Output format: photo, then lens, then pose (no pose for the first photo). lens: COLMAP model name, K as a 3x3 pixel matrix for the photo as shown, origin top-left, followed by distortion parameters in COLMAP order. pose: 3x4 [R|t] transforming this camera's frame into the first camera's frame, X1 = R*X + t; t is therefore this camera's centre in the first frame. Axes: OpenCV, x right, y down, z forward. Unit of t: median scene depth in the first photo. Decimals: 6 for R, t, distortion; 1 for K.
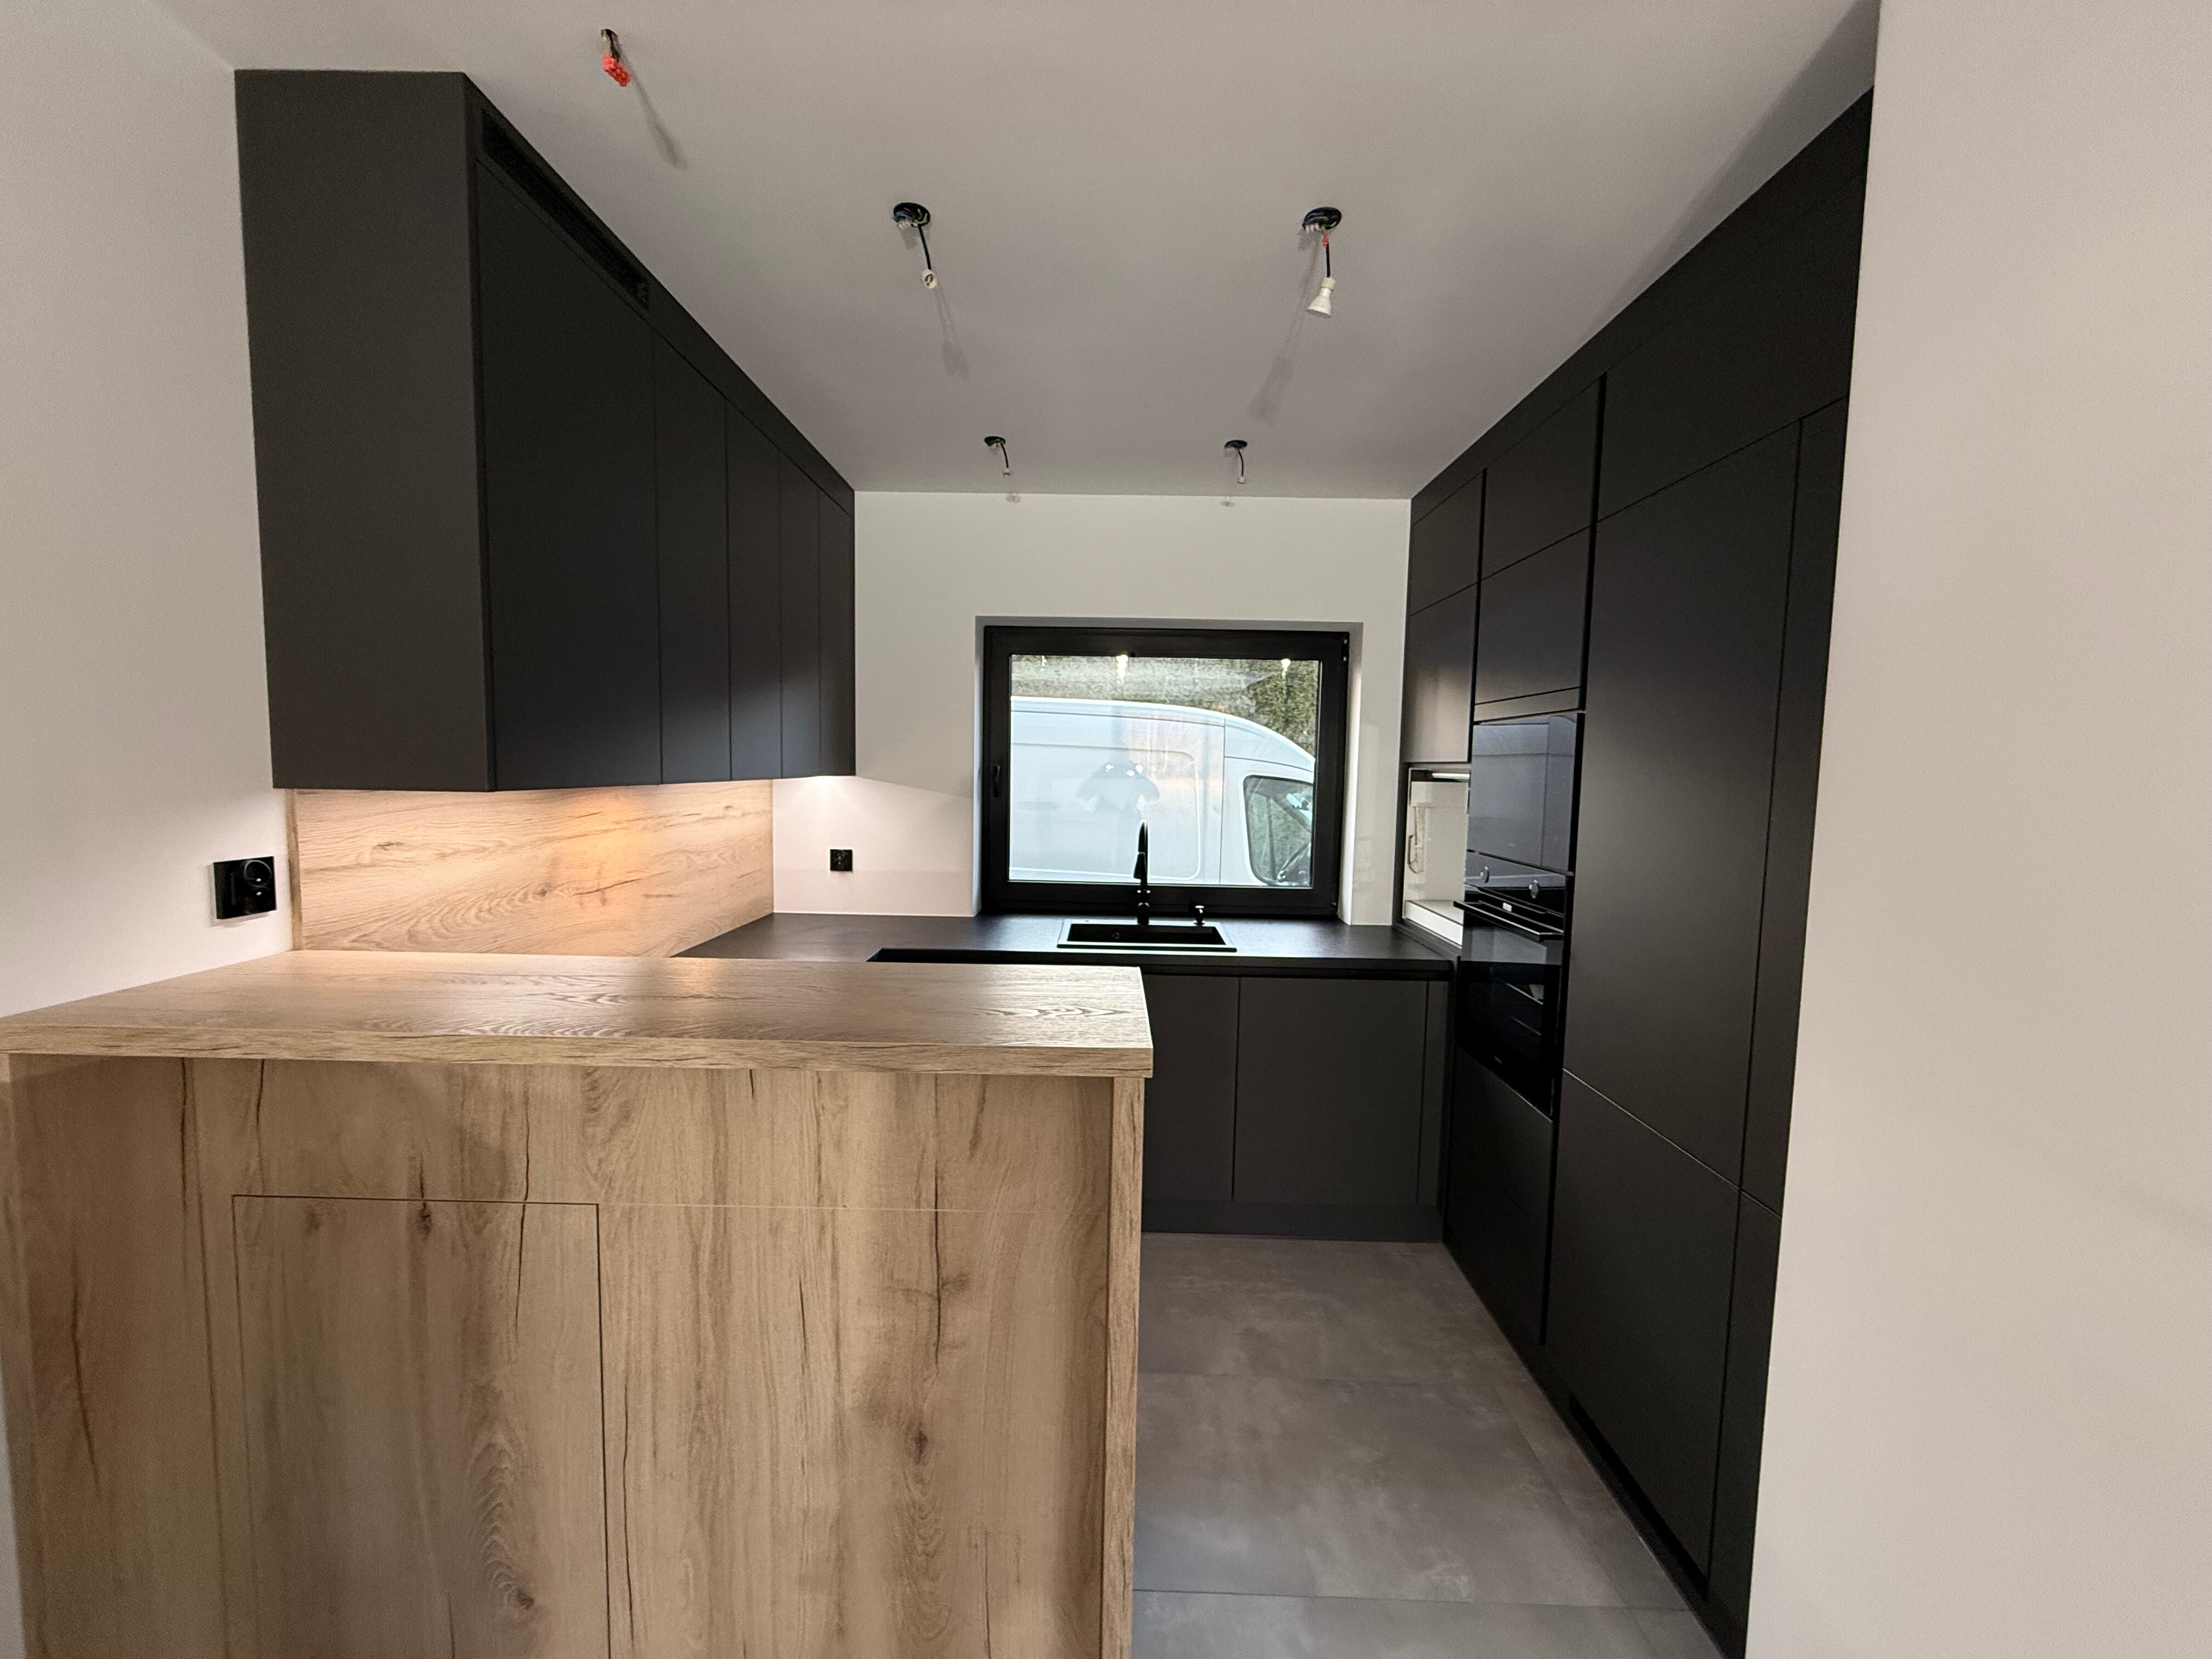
lens RADIAL K [[878.2, 0, 1093.3], [0, 878.2, 831.9], [0, 0, 1]] dist [0.001776, -0.000124]
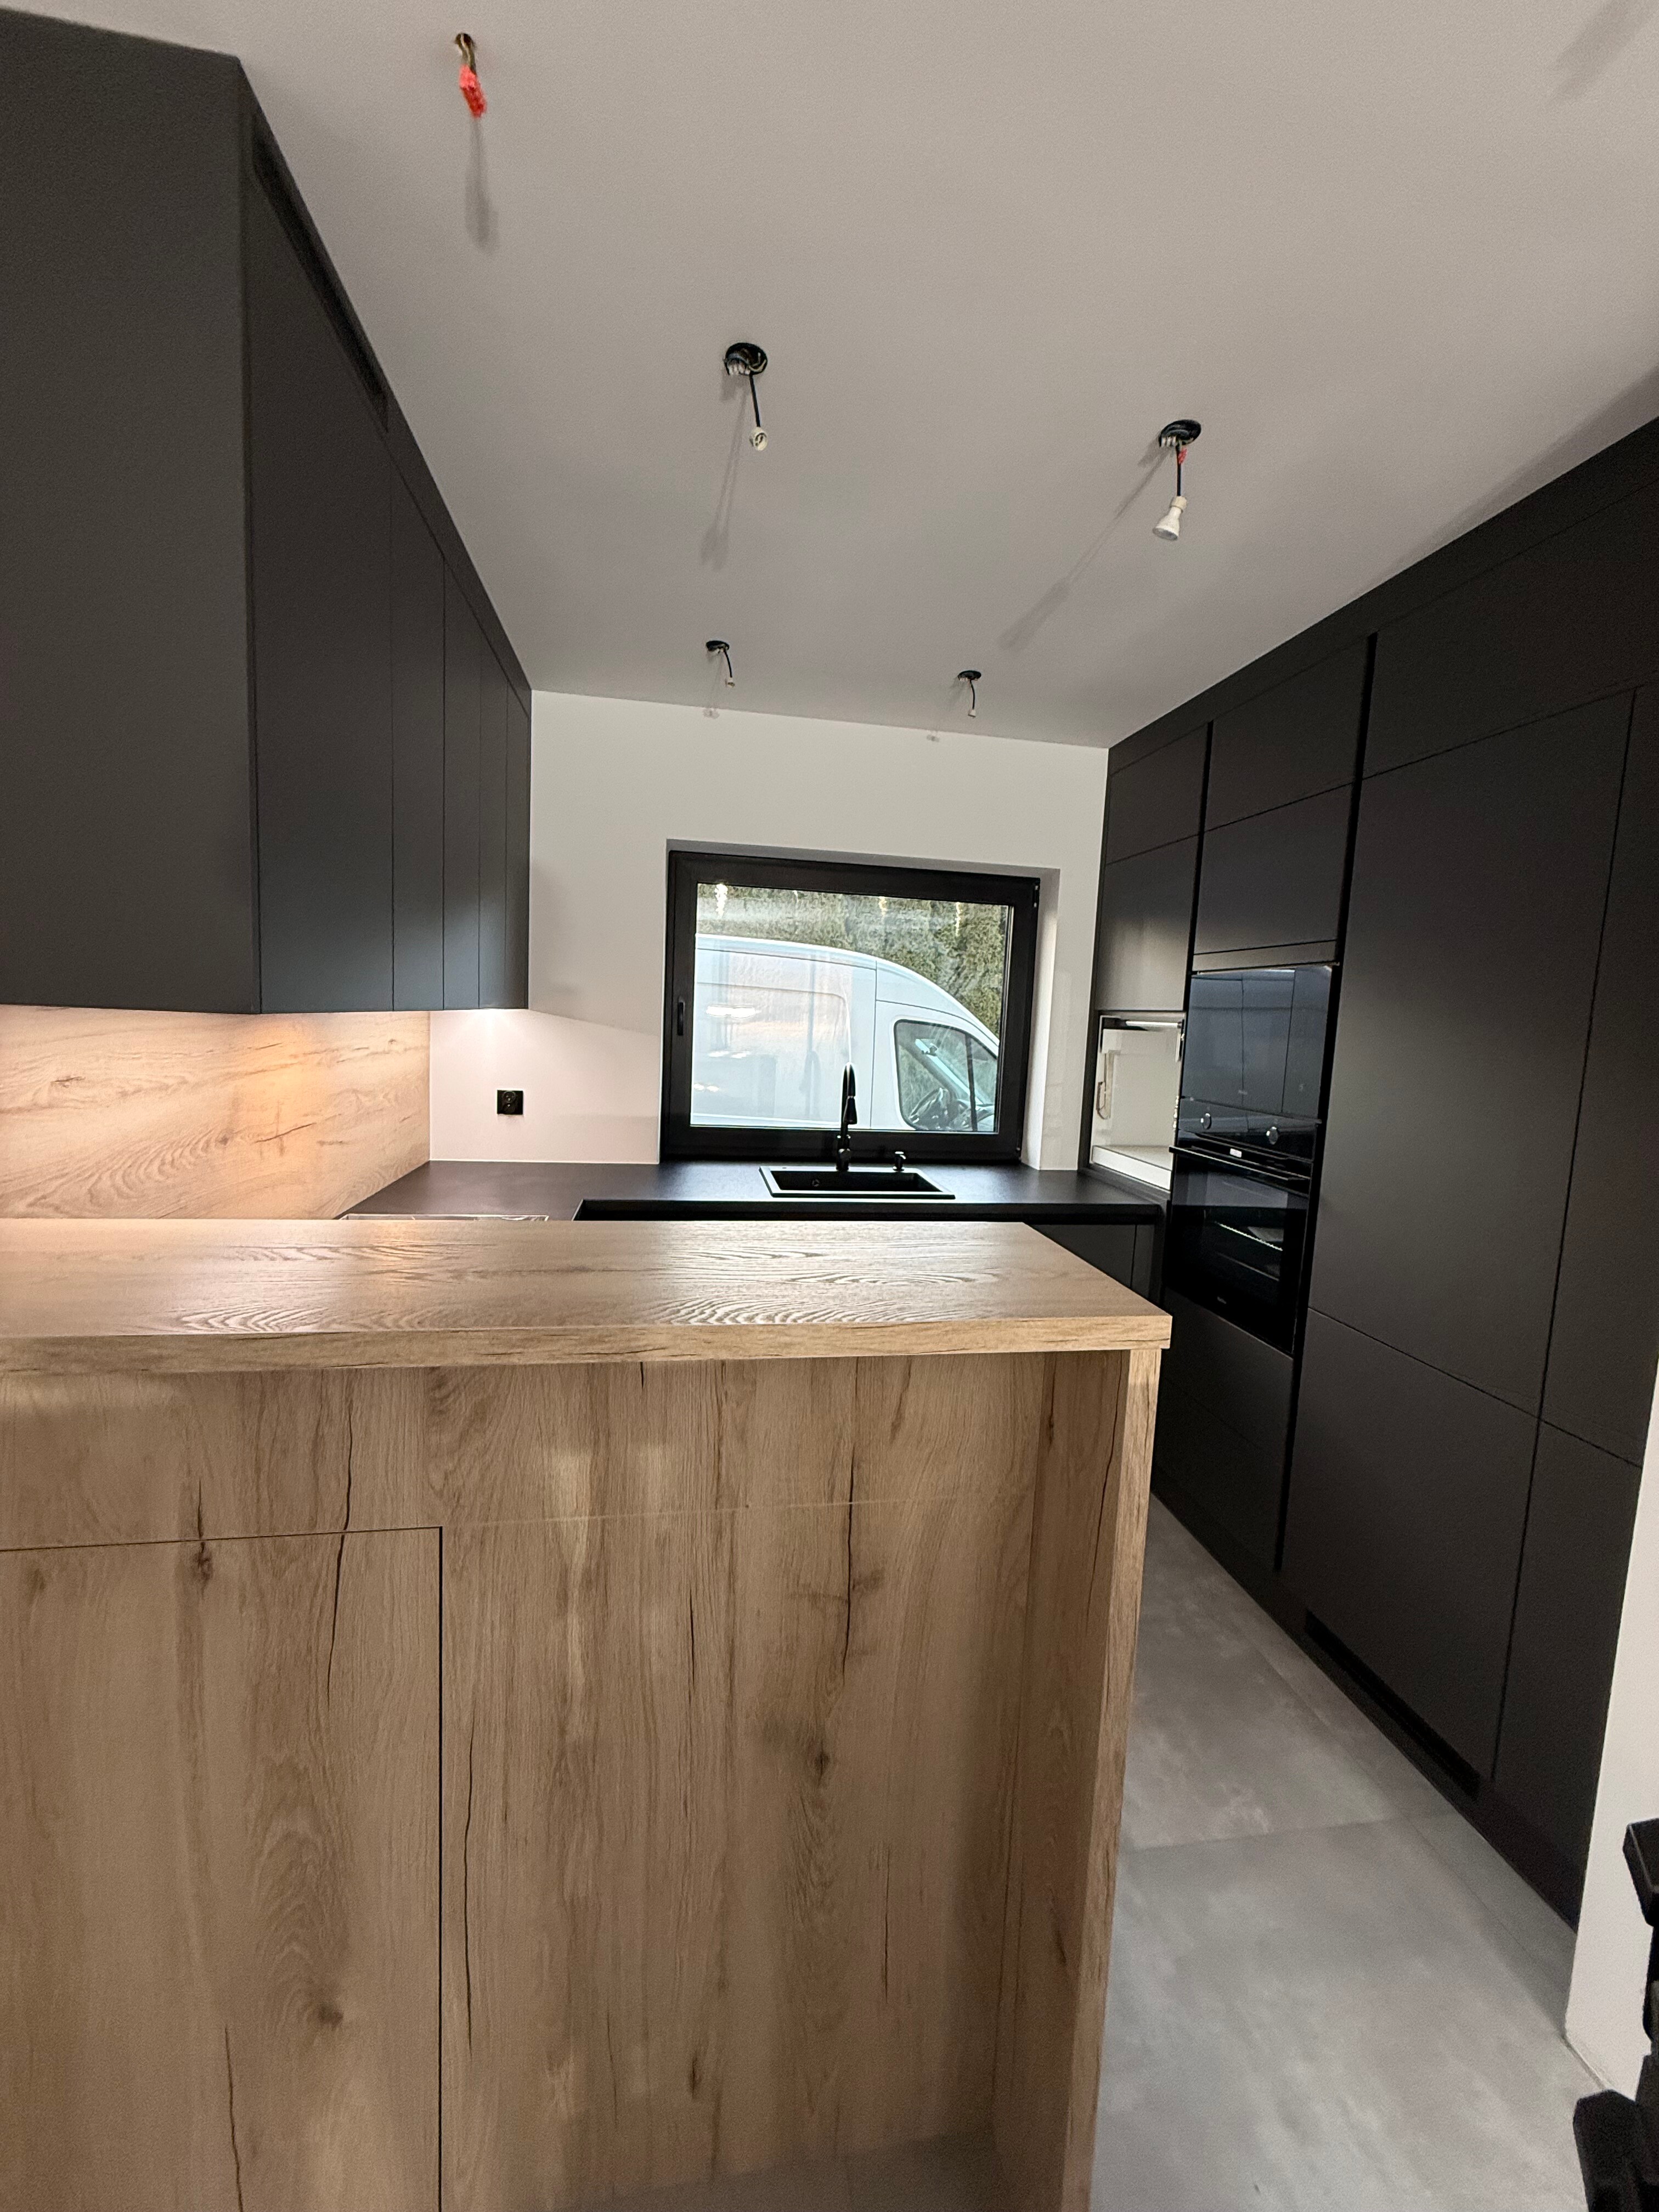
lens RADIAL K [[878.2, 0, 828.4], [0, 878.2, 1098.4], [0, 0, 1]] dist [0.001776, -0.000124]
pose [[0.983296, 0.007844, 0.181845, -0.244076], [-0.012587, 0.999610, 0.024943, 0.002737], [-0.181579, -0.026815, 0.983011, 0.100763]]
